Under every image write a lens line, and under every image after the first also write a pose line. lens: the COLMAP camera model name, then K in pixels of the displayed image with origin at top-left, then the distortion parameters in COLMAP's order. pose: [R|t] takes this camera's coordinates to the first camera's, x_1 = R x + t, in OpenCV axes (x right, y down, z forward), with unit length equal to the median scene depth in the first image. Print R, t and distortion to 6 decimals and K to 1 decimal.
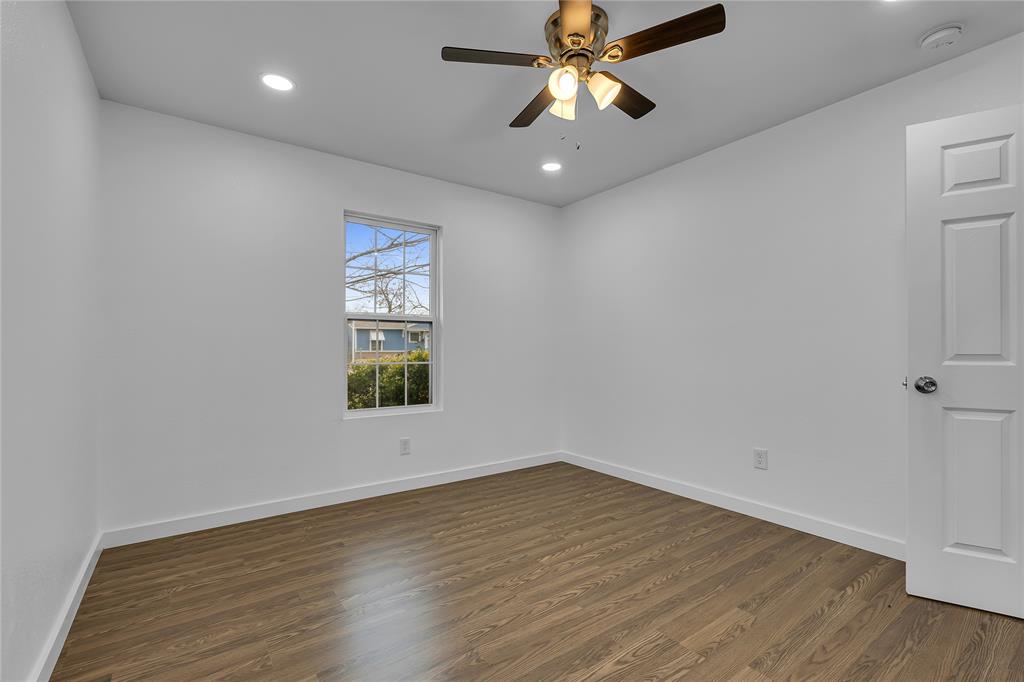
lens RADIAL K [[455.2, 0, 512.0], [0, 455.2, 341.0], [0, 0, 1]] dist [-0.001927, 0.000039]
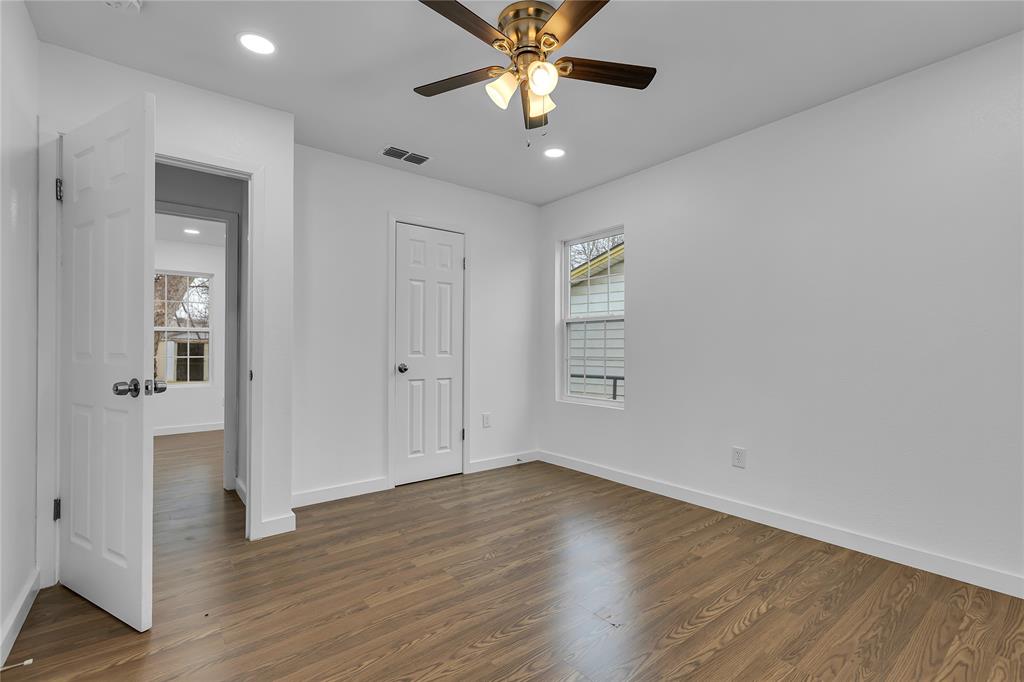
lens RADIAL K [[462.4, 0, 512.0], [0, 462.4, 341.0], [0, 0, 1]] dist [0.000639, 0.000052]
pose [[-0.999061, -0.001578, -0.043297, 0.202125], [-0.000332, 0.999586, -0.028764, 0.031008], [0.043324, -0.028723, -0.998648, 1.799796]]
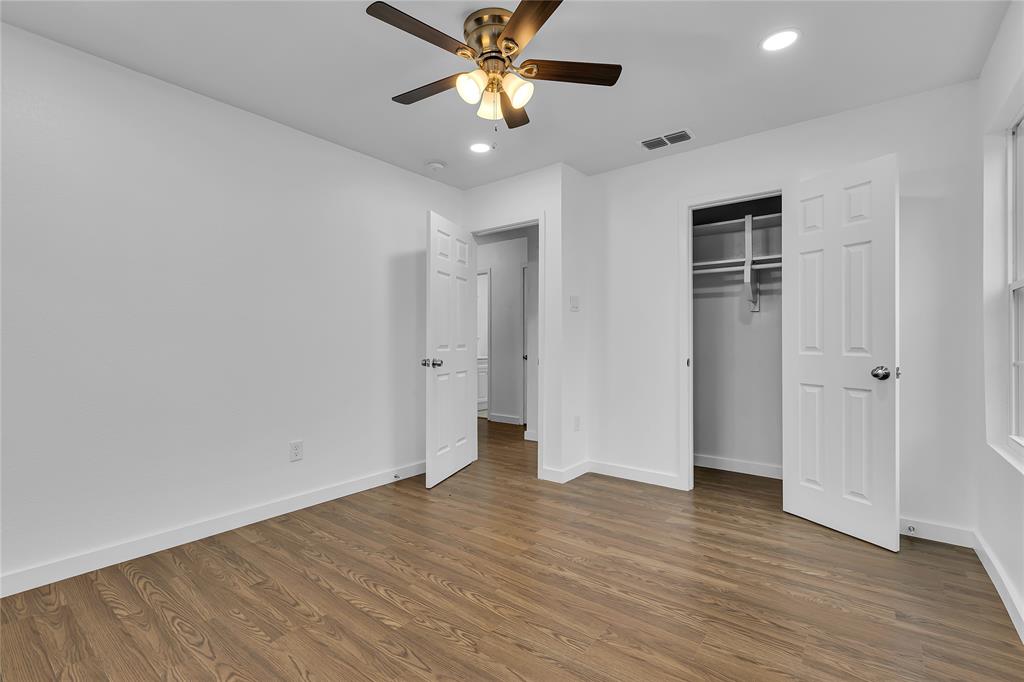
lens RADIAL K [[455.2, 0, 512.0], [0, 455.2, 341.0], [0, 0, 1]] dist [-0.001927, 0.000039]
pose [[-0.271974, 0.002800, 0.962300, -0.761720], [-0.011707, 0.999912, -0.006218, 0.019716], [-0.962233, -0.012957, -0.271918, 1.111188]]
